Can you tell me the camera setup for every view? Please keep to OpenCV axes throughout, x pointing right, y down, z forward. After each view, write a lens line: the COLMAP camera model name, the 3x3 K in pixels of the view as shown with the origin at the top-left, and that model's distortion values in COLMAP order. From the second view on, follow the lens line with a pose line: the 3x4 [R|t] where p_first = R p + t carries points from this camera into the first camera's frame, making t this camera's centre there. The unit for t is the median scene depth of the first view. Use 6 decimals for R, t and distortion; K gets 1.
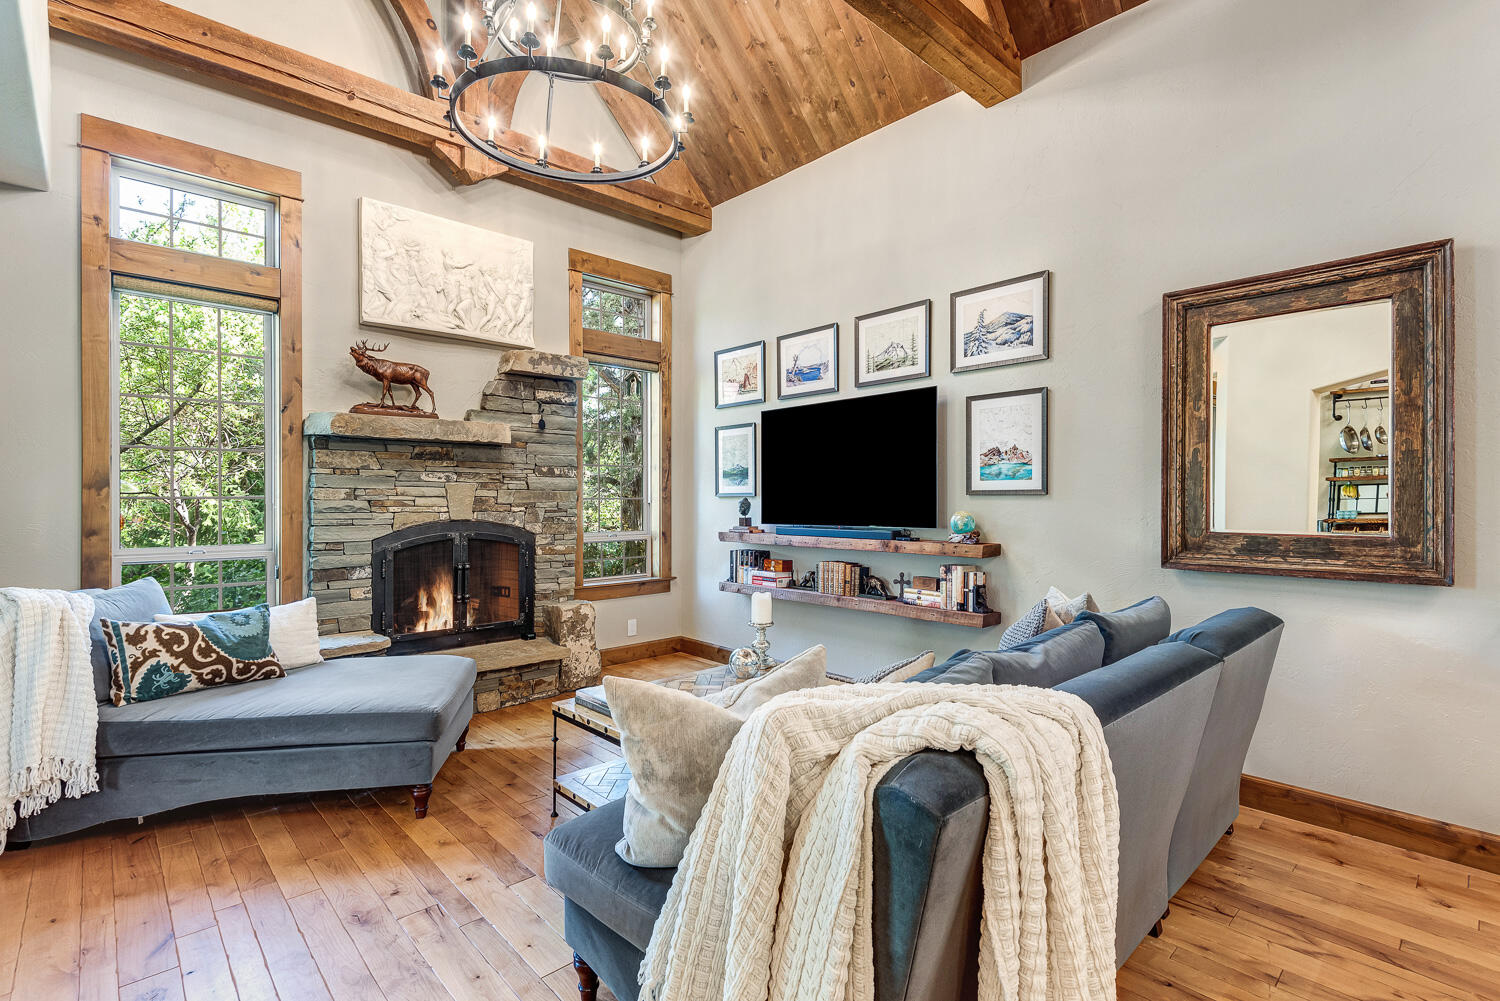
lens RADIAL K [[692.6, 0, 743.1], [0, 692.6, 500.5], [0, 0, 1]] dist [0.012222, -0.008309]
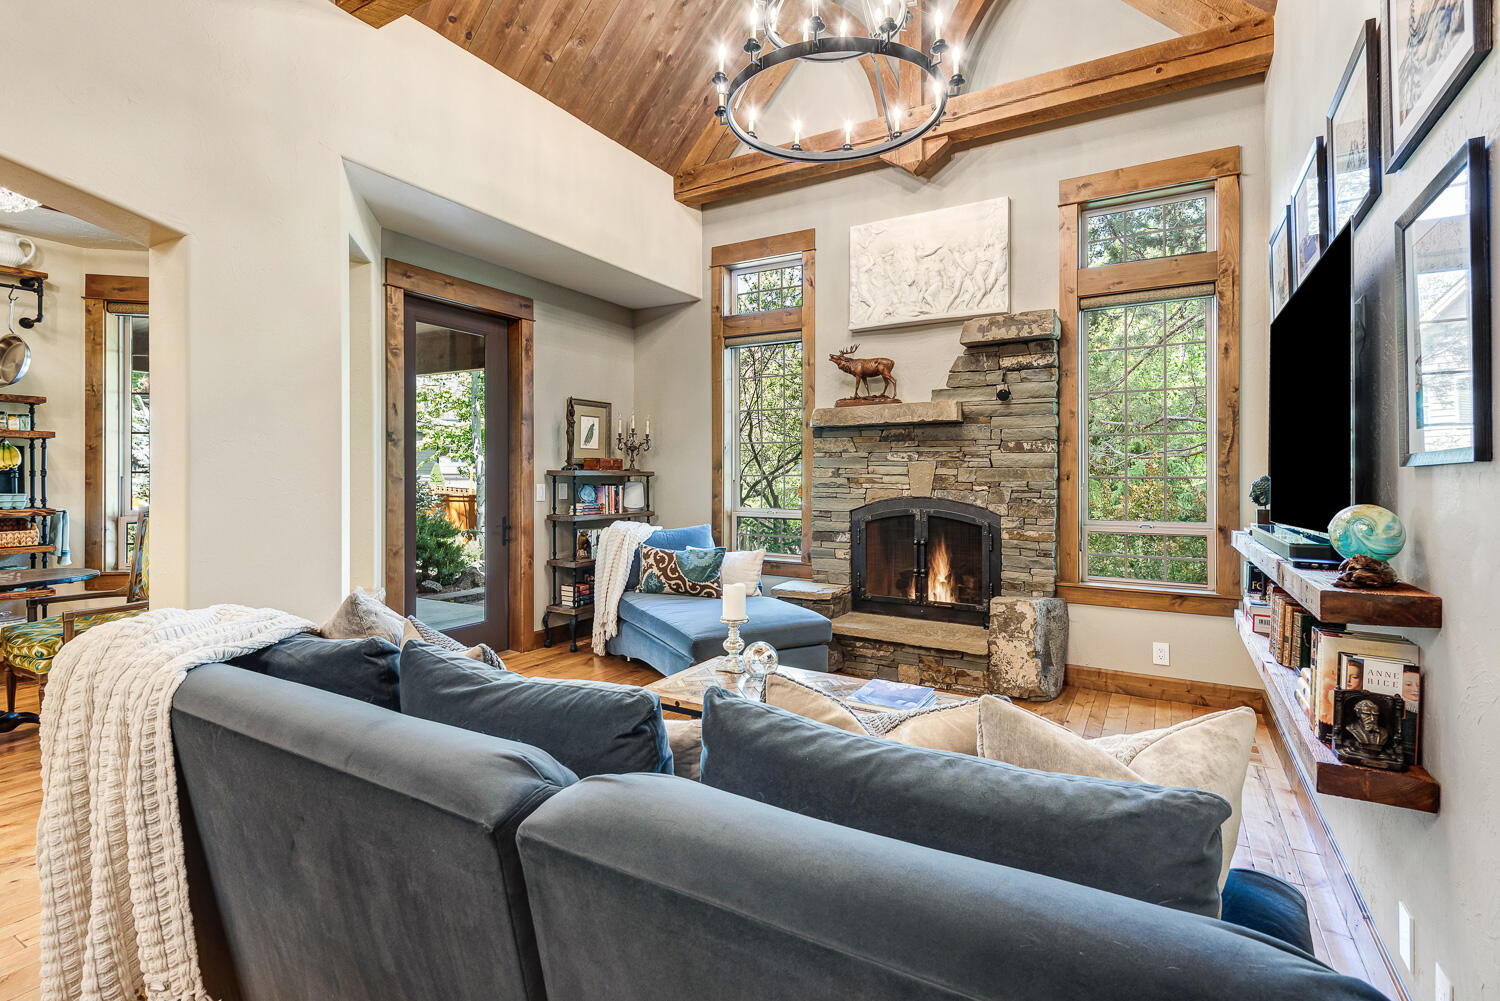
lens RADIAL K [[692.6, 0, 750.9], [0, 692.6, 477.6], [0, 0, 1]] dist [0.012222, -0.008309]
pose [[0.282696, 0.003378, -0.959204, 0.573457], [-0.007131, 0.999974, 0.001420, -0.001346], [0.959183, 0.006438, 0.282712, 0.504443]]
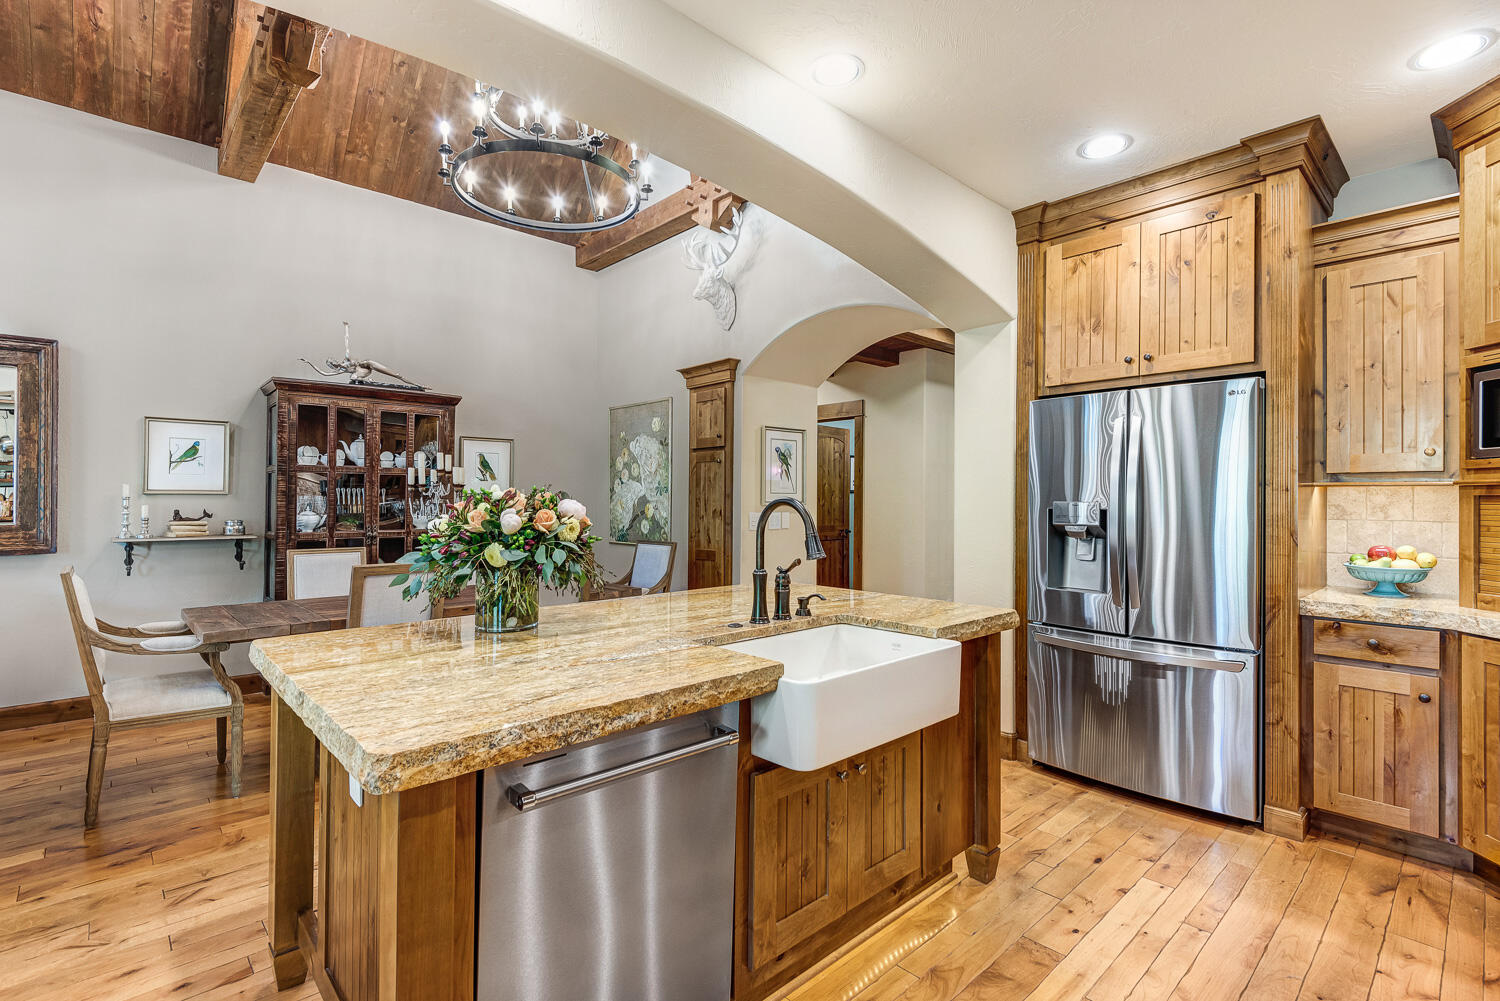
lens RADIAL K [[692.6, 0, 752.0], [0, 692.6, 497.9], [0, 0, 1]] dist [0.012222, -0.008309]
pose [[-0.002764, 0.003279, 0.999991, -0.377487], [-0.001174, 0.999994, -0.003282, -0.001839], [-0.999995, -0.001183, -0.002760, -0.385408]]
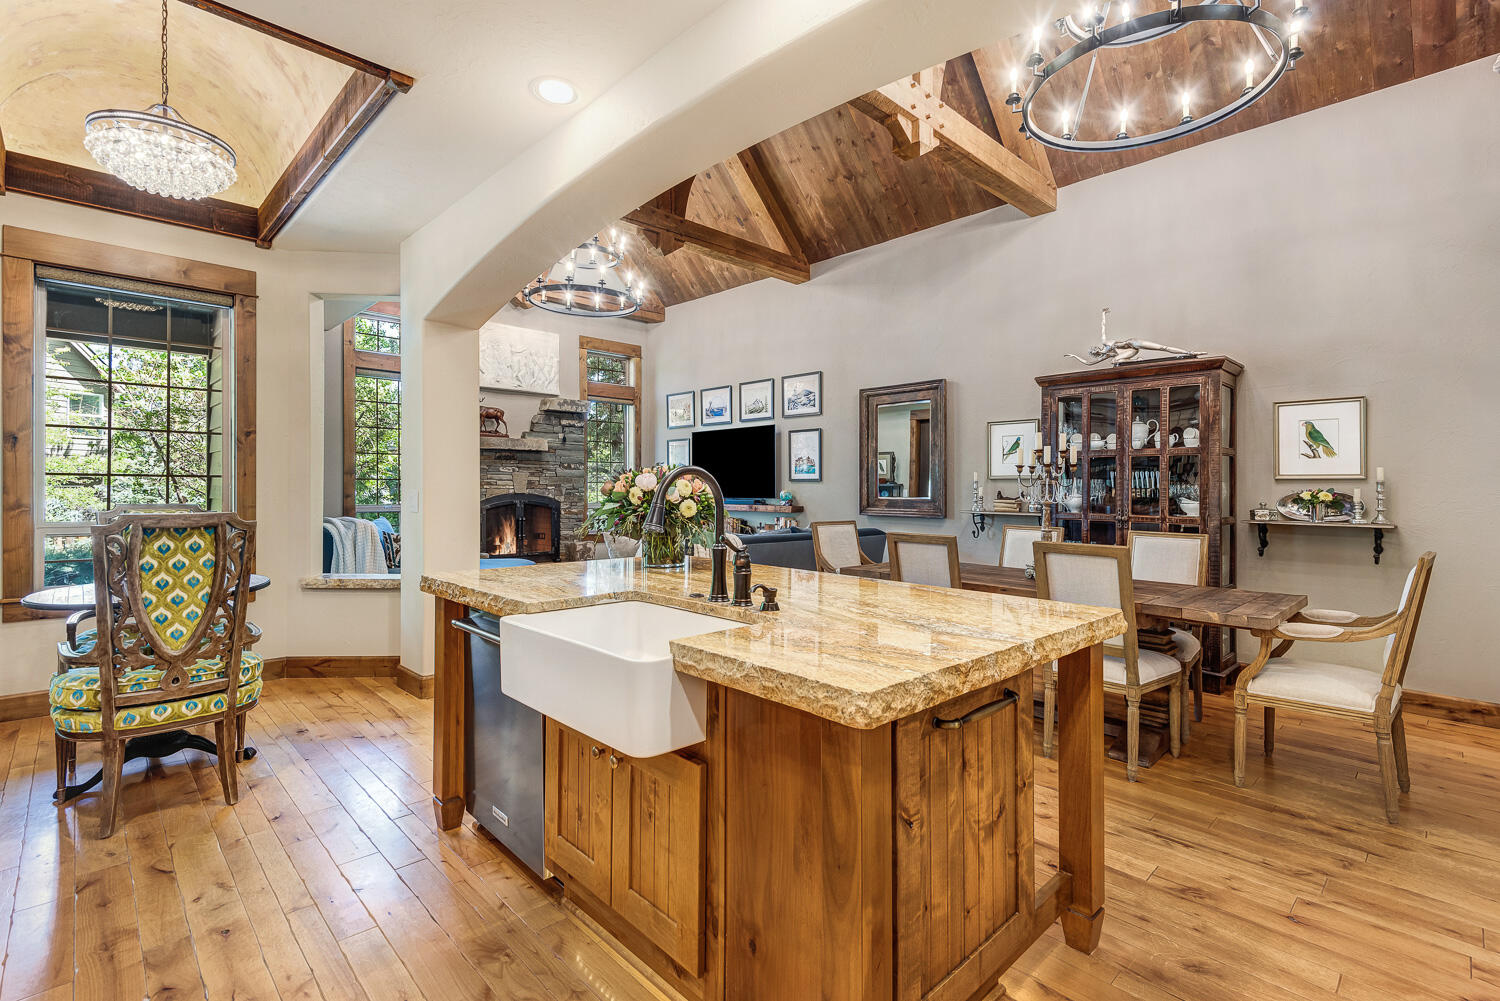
lens RADIAL K [[692.6, 0, 745.7], [0, 692.6, 486.0], [0, 0, 1]] dist [0.012222, -0.008309]
pose [[0.999863, 0.005927, 0.015453, 0.165870], [-0.005890, 0.999980, -0.002450, 0.010683], [-0.015467, 0.002359, 0.999878, -0.890088]]
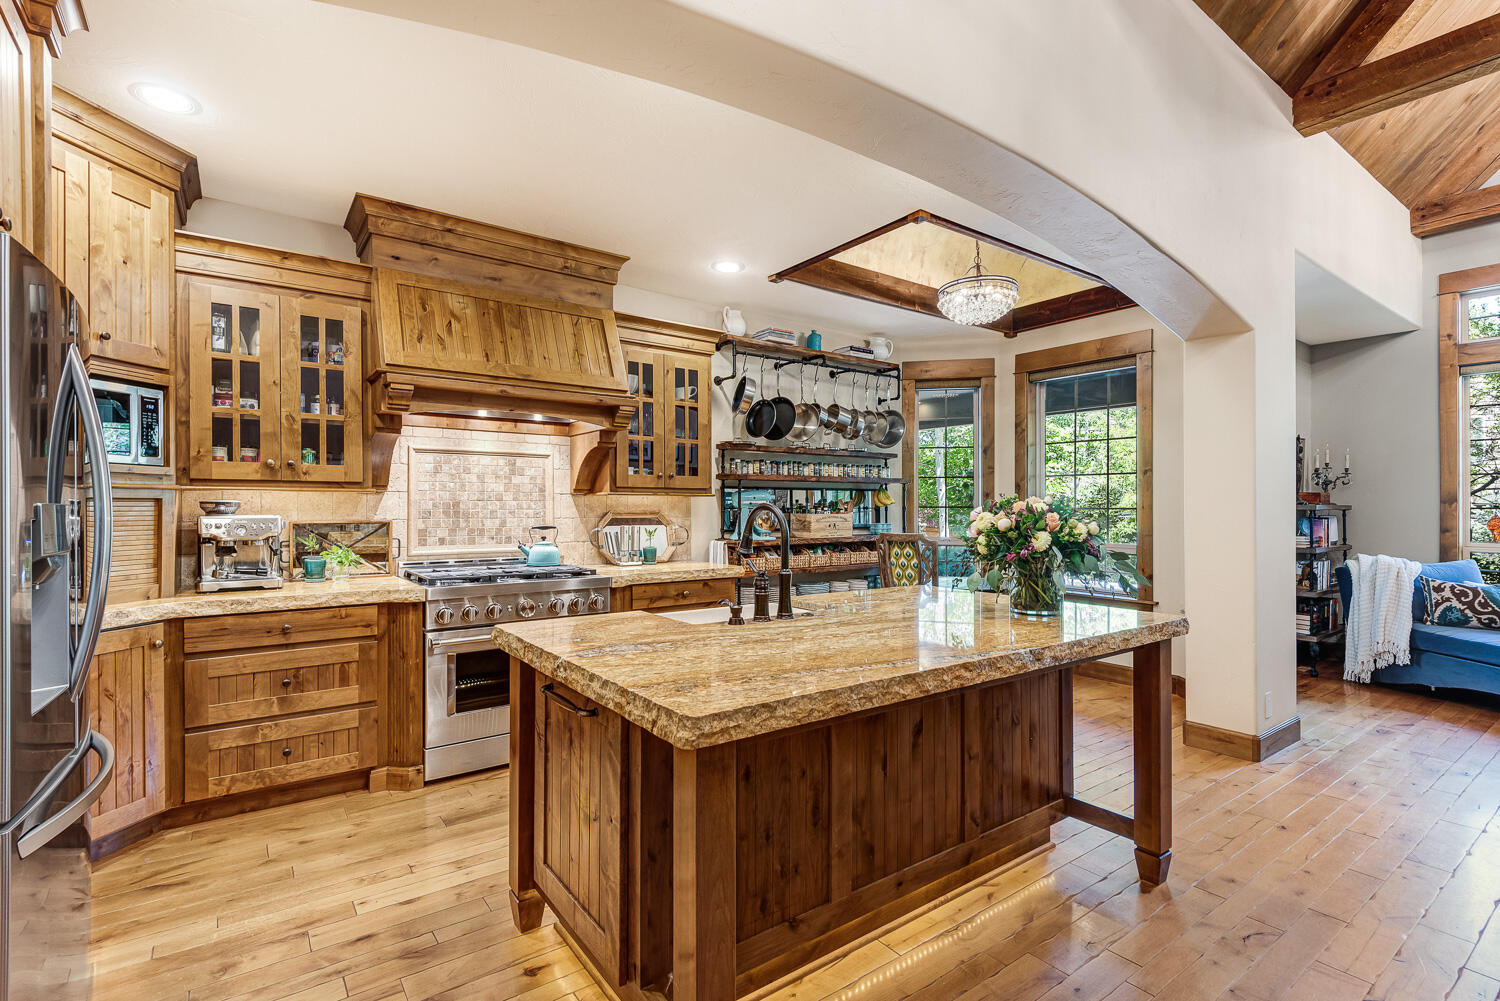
lens RADIAL K [[692.6, 0, 741.4], [0, 692.6, 505.4], [0, 0, 1]] dist [0.012222, -0.008309]
pose [[-0.127576, -0.002821, -0.991825, 0.728338], [-0.005202, 0.999984, -0.002175, -0.000441], [0.991815, 0.004882, -0.127588, -0.348299]]
